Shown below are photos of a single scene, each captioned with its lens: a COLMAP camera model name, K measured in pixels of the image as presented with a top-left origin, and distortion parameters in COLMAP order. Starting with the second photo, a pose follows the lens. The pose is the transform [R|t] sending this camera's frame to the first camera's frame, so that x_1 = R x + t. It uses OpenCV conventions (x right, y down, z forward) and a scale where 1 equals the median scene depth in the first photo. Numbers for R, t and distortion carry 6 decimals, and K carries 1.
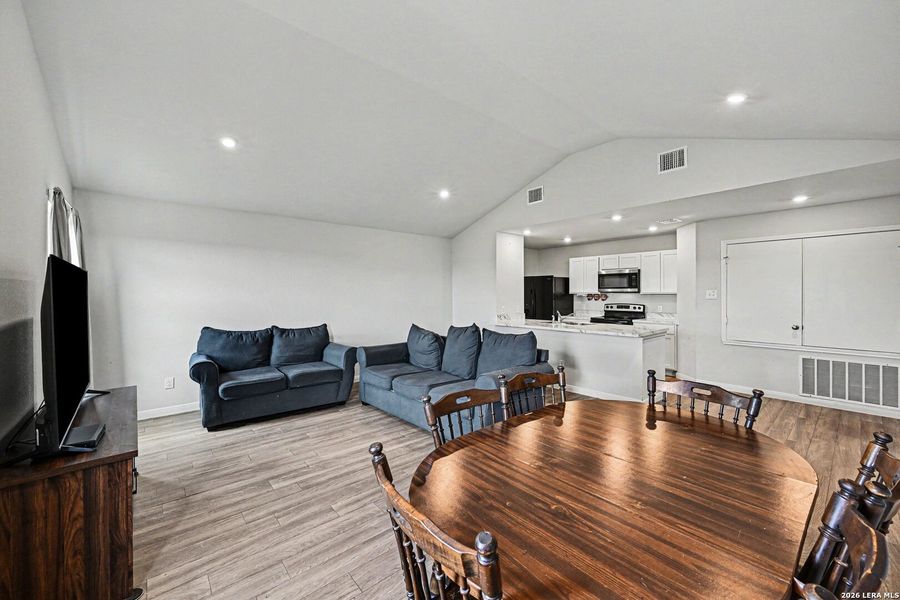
lens RADIAL K [[355.2, 0, 454.0], [0, 355.2, 292.8], [0, 0, 1]] dist [-0.003491, 0.000664]
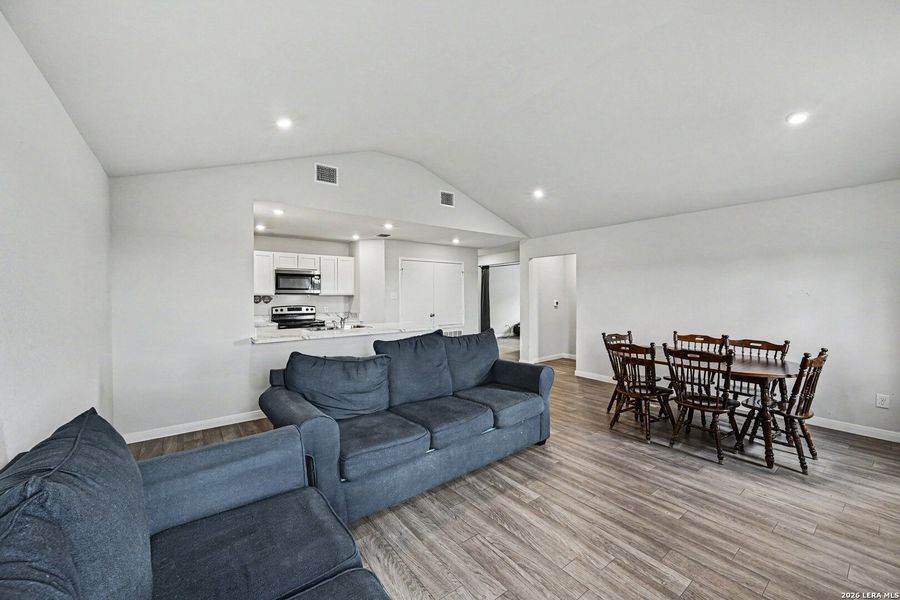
lens RADIAL K [[355.2, 0, 451.3], [0, 355.2, 294.2], [0, 0, 1]] dist [-0.003491, 0.000664]
pose [[0.058474, 0.001823, 0.998287, -0.889679], [-0.000007, 0.999998, -0.001825, 0.003063], [-0.998289, 0.000100, 0.058474, 1.040511]]
